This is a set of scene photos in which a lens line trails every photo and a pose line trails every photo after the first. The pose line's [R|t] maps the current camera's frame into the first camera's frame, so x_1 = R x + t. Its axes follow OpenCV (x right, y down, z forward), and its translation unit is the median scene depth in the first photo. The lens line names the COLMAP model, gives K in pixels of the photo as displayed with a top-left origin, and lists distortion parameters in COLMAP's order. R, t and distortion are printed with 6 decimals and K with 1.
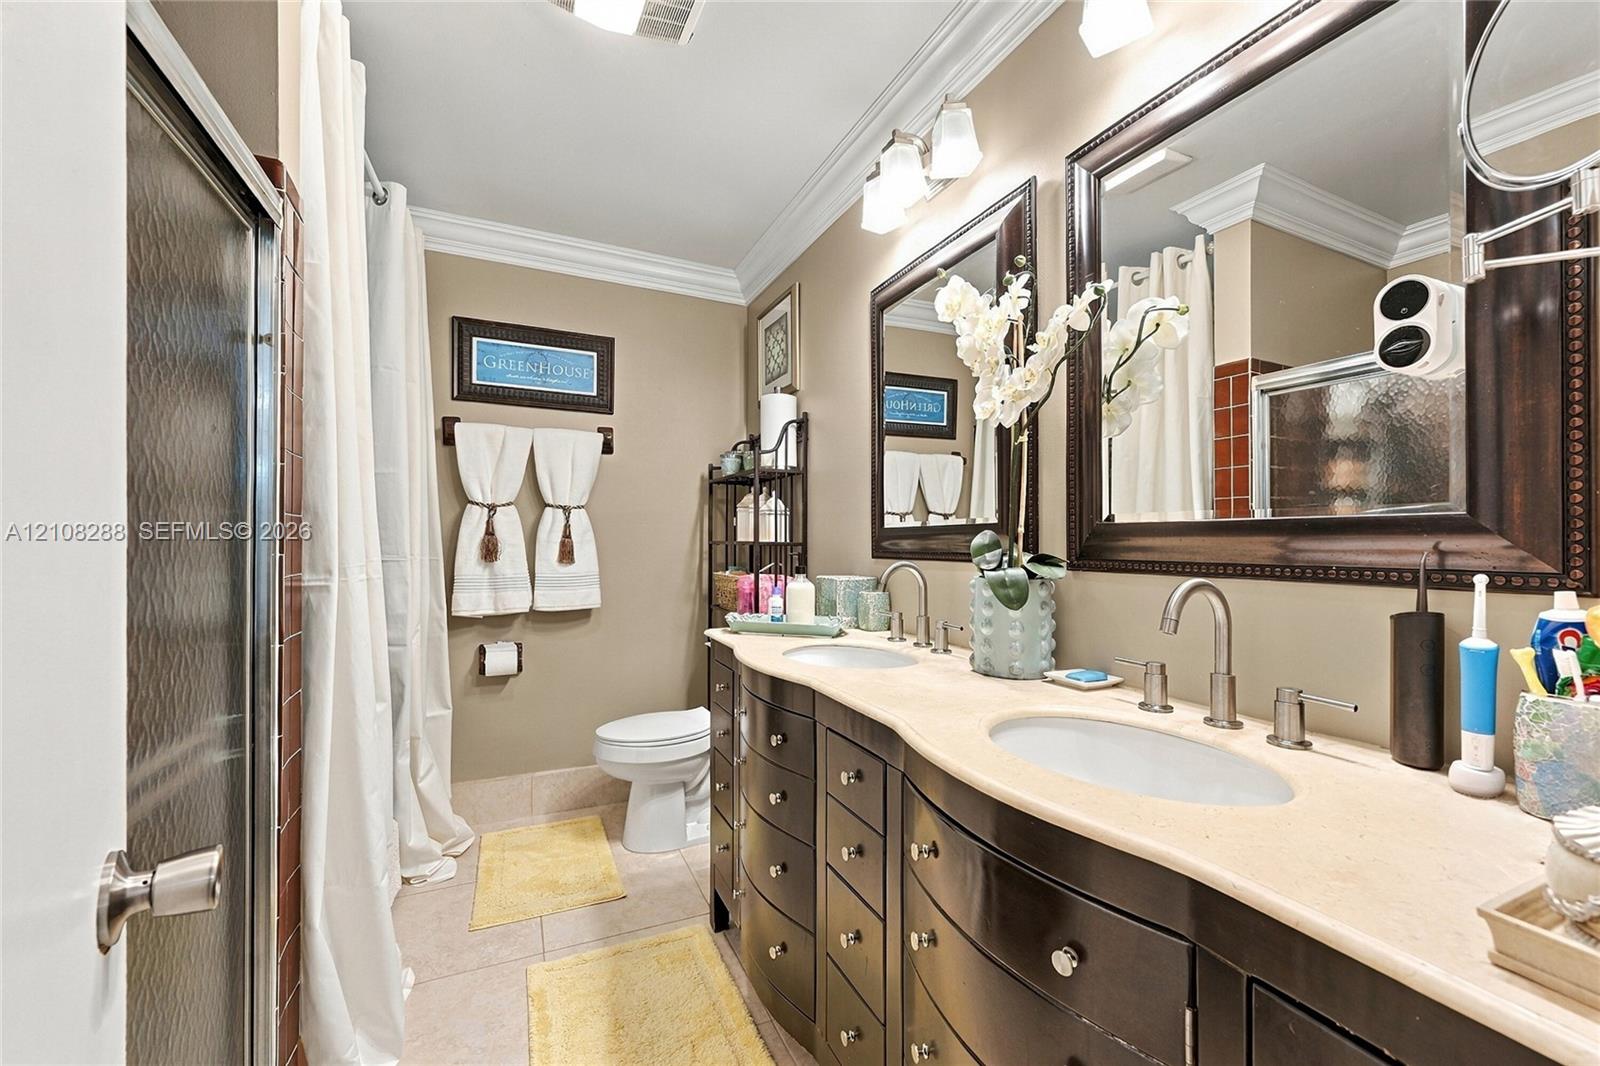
lens RADIAL K [[658.7, 0, 800.1], [0, 658.7, 540.8], [0, 0, 1]] dist [0.001677, 0.000142]
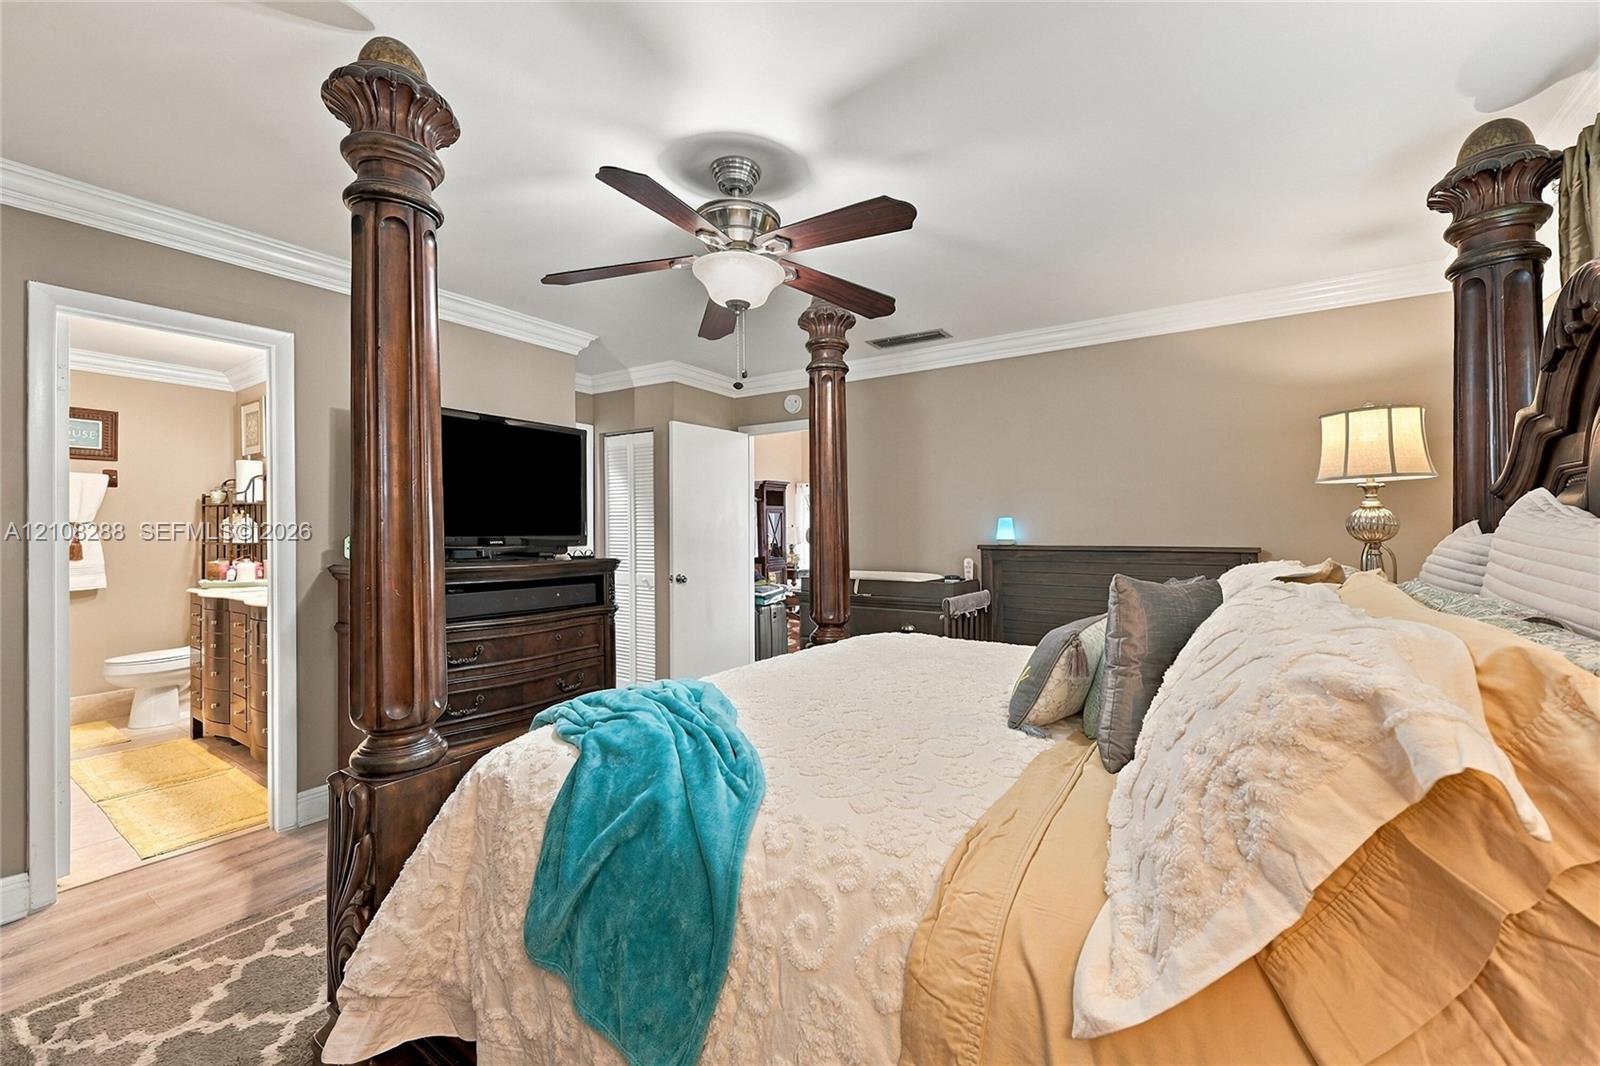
lens RADIAL K [[658.7, 0, 798.6], [0, 658.7, 524.2], [0, 0, 1]] dist [0.001677, 0.000142]
pose [[0.856891, -0.007336, 0.515445, 0.307152], [0.011812, 0.999916, -0.005405, -0.020976], [-0.515362, 0.010720, 0.856905, -1.232657]]
